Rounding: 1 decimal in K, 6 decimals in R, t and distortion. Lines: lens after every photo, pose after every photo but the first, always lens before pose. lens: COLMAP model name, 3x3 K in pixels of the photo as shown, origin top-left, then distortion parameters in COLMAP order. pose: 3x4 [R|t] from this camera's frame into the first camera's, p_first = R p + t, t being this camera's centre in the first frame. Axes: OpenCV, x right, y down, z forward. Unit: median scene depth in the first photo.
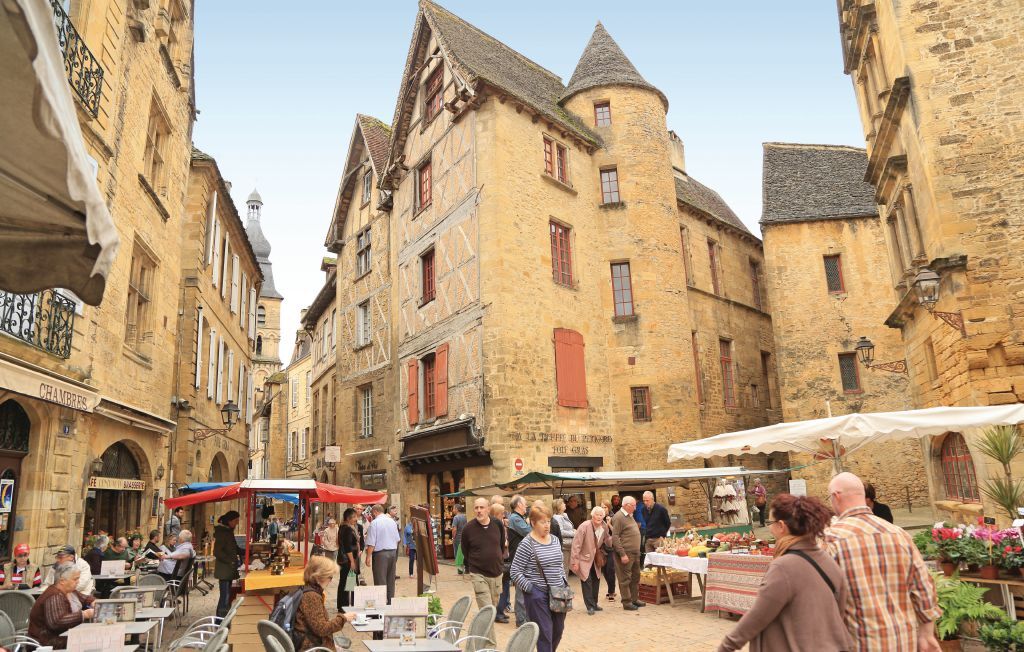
lens RADIAL K [[708.5, 0, 512.0], [0, 708.5, 326.0], [0, 0, 1]] dist [-0.107401, 0.066067]
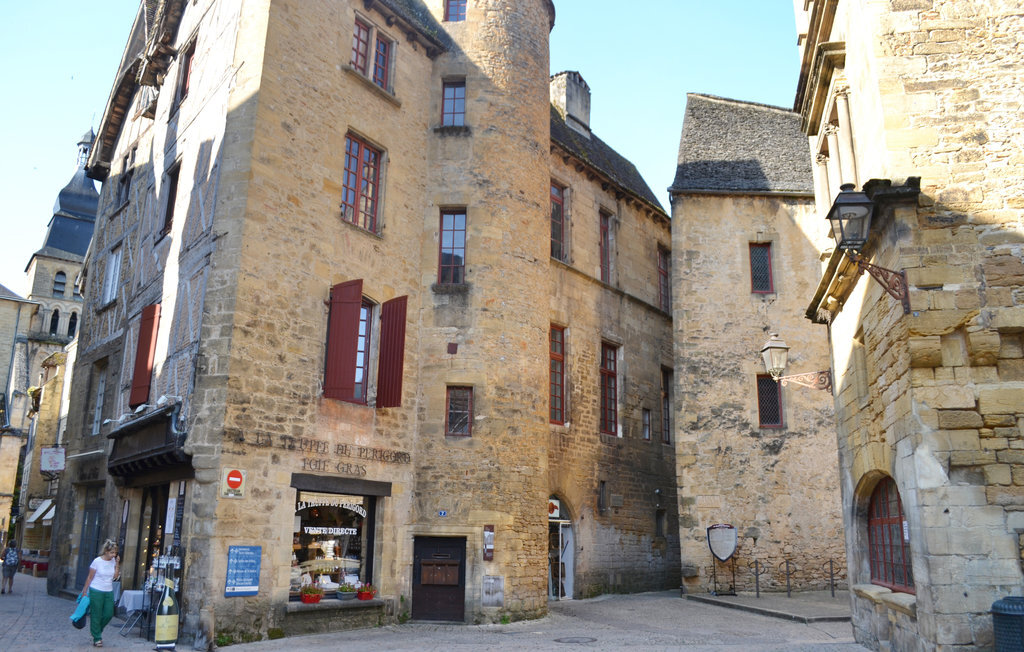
lens RADIAL K [[810.0, 0, 512.0], [0, 810.0, 326.0], [0, 0, 1]] dist [-0.057030, -0.008332]
pose [[0.991652, 0.091024, 0.091331, 0.150887], [-0.088383, 0.995554, -0.032567, 0.047740], [-0.093889, 0.024223, 0.995288, 0.199093]]
